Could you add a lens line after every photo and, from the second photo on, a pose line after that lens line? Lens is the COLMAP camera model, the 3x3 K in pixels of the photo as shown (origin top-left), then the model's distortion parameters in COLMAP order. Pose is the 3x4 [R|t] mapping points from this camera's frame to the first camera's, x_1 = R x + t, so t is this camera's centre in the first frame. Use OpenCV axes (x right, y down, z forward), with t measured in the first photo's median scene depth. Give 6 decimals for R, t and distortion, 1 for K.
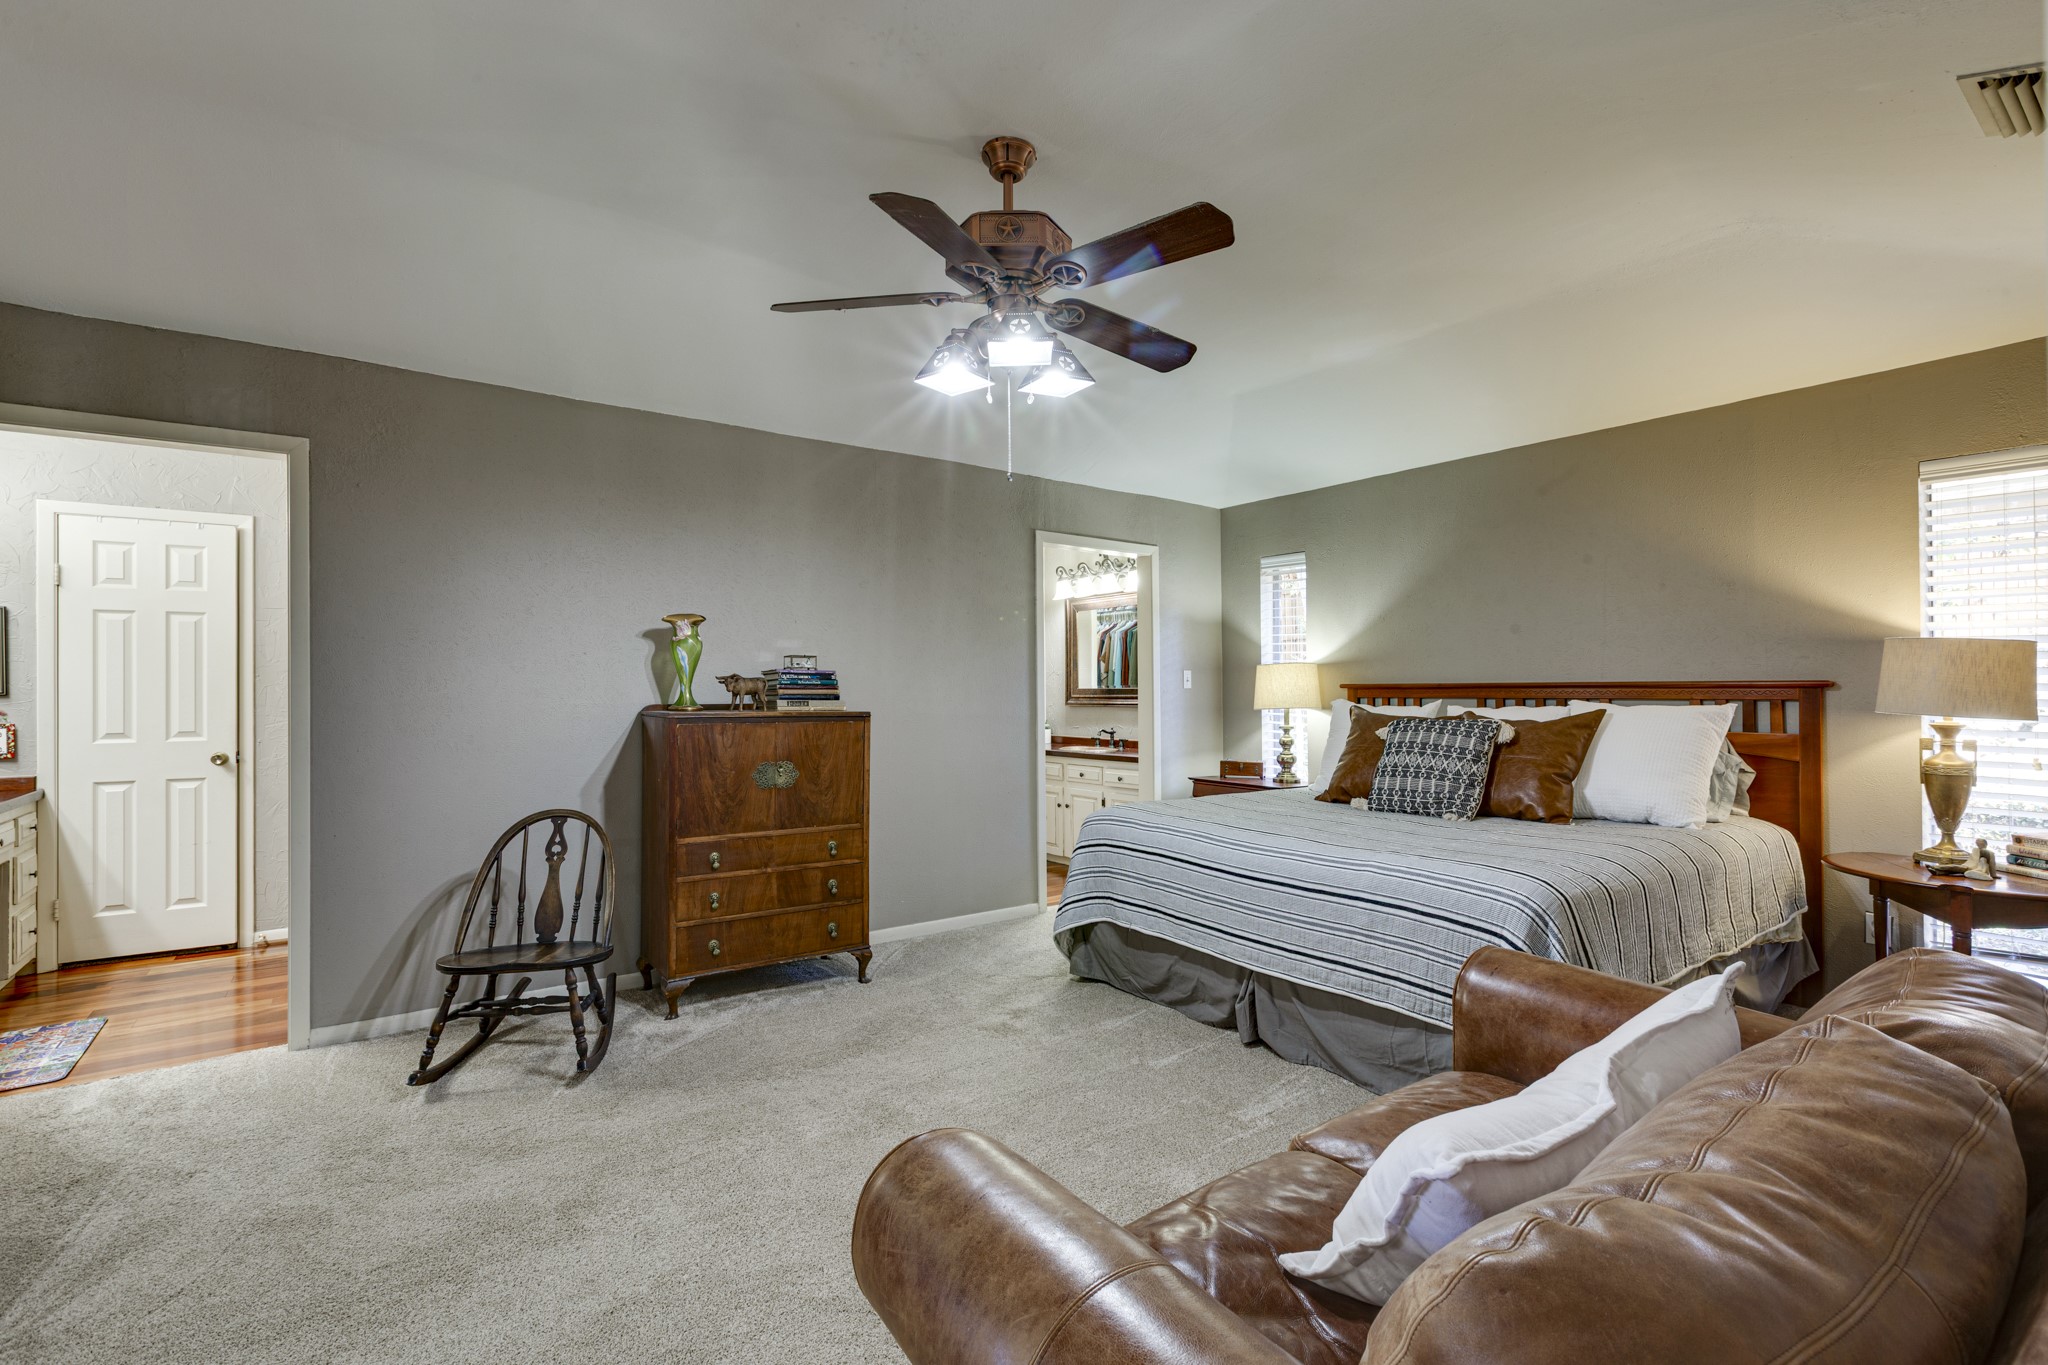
lens RADIAL K [[925.3, 0, 1016.6], [0, 925.3, 686.1], [0, 0, 1]] dist [0.004348, 0.000661]
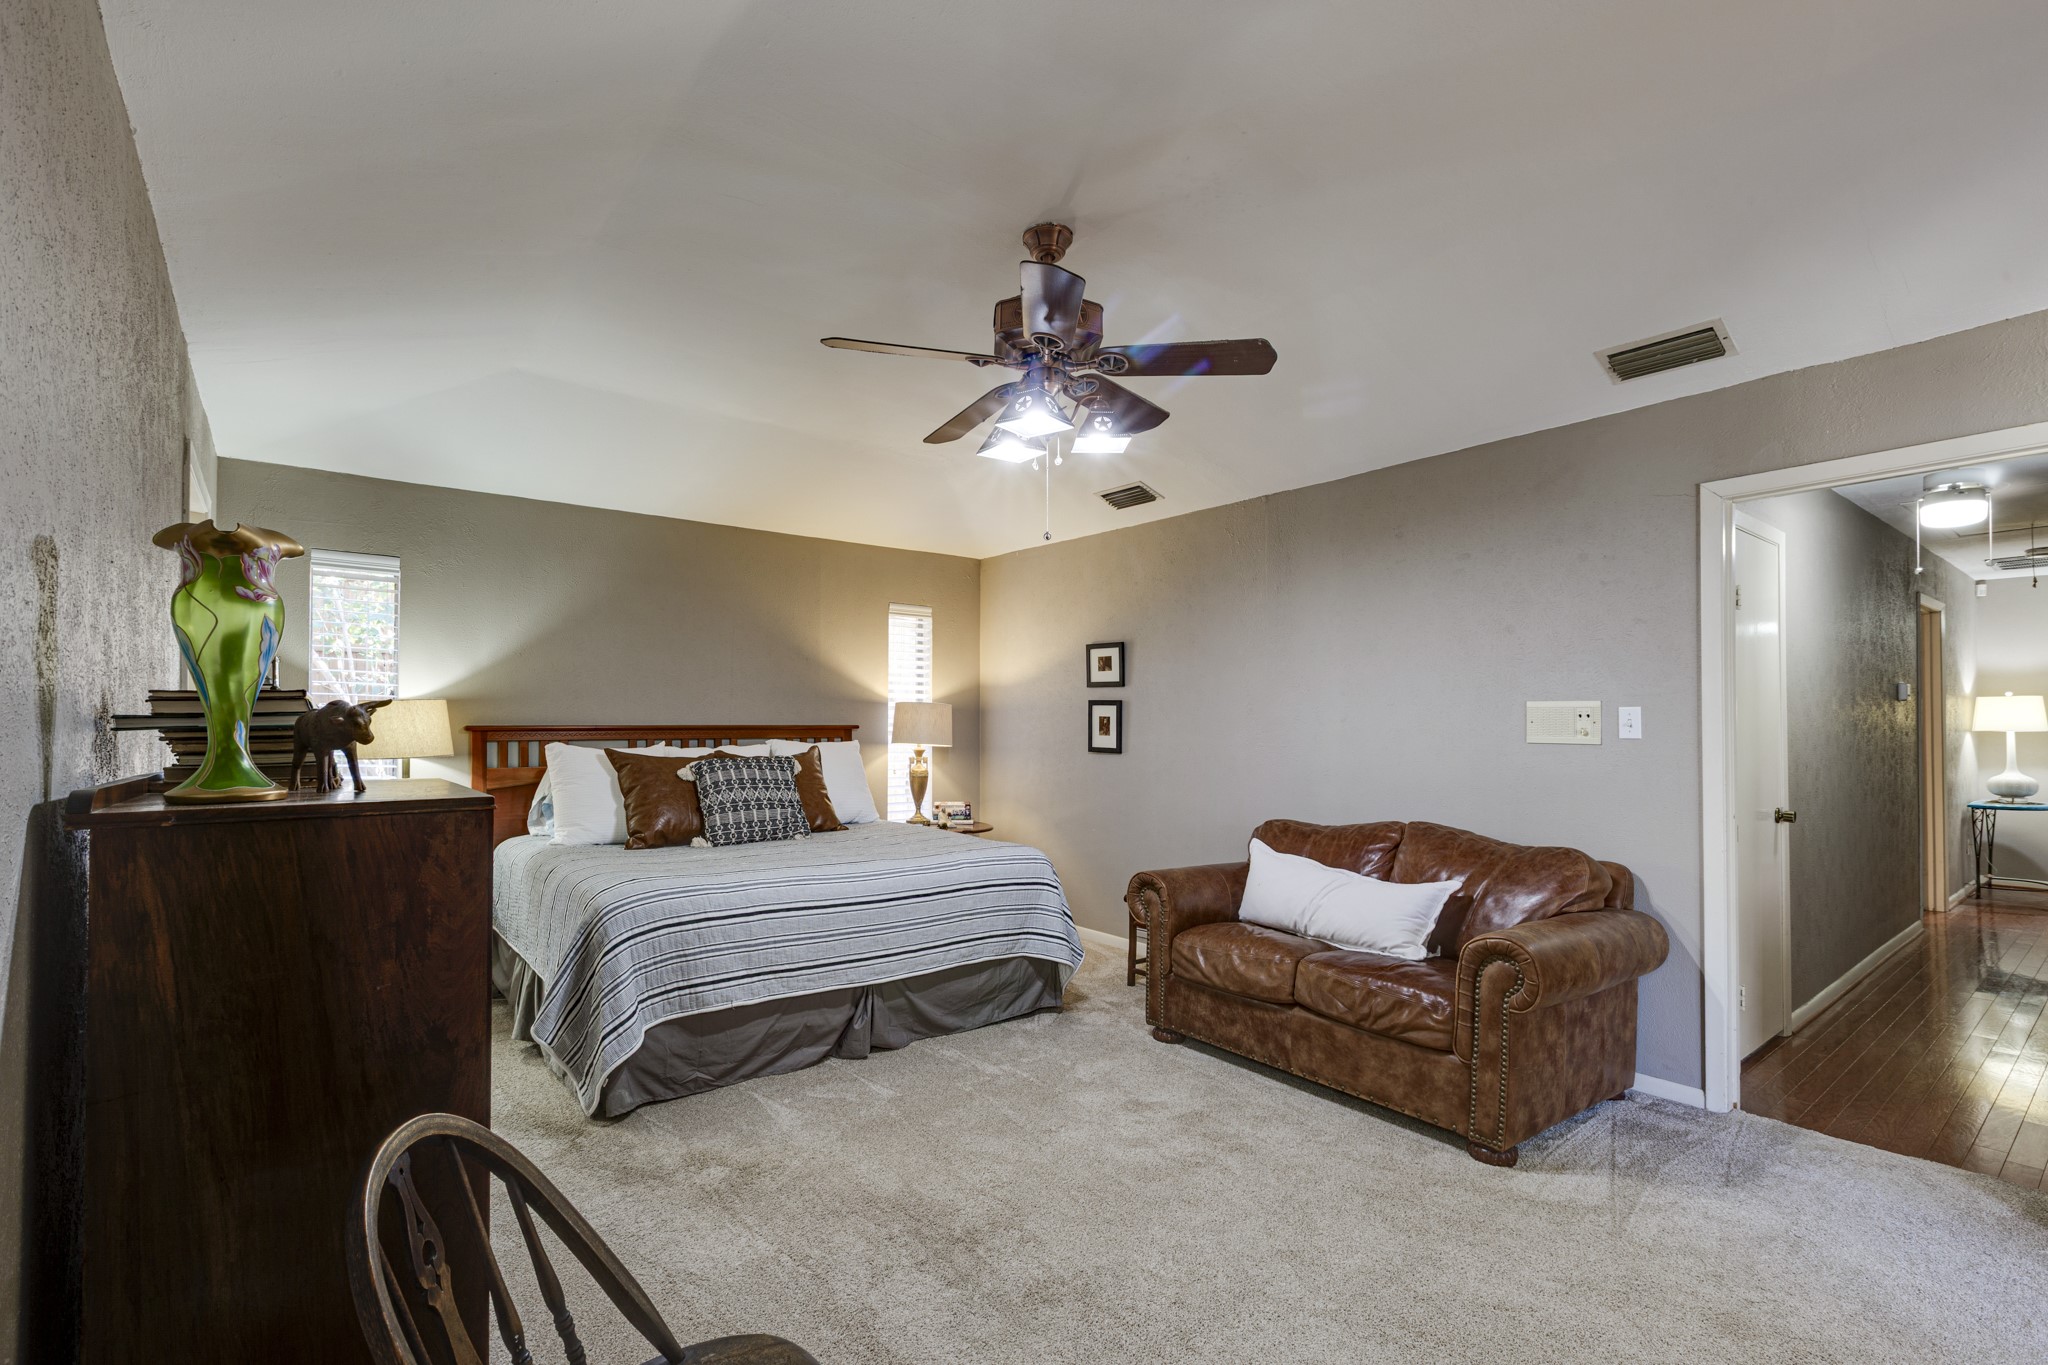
lens RADIAL K [[925.3, 0, 1034.9], [0, 925.3, 721.5], [0, 0, 1]] dist [0.004348, 0.000661]
pose [[-0.040364, 0.009228, 0.999142, -0.719783], [-0.000938, 0.999957, -0.009274, 0.001605], [-0.999185, -0.001311, -0.040354, 0.710539]]
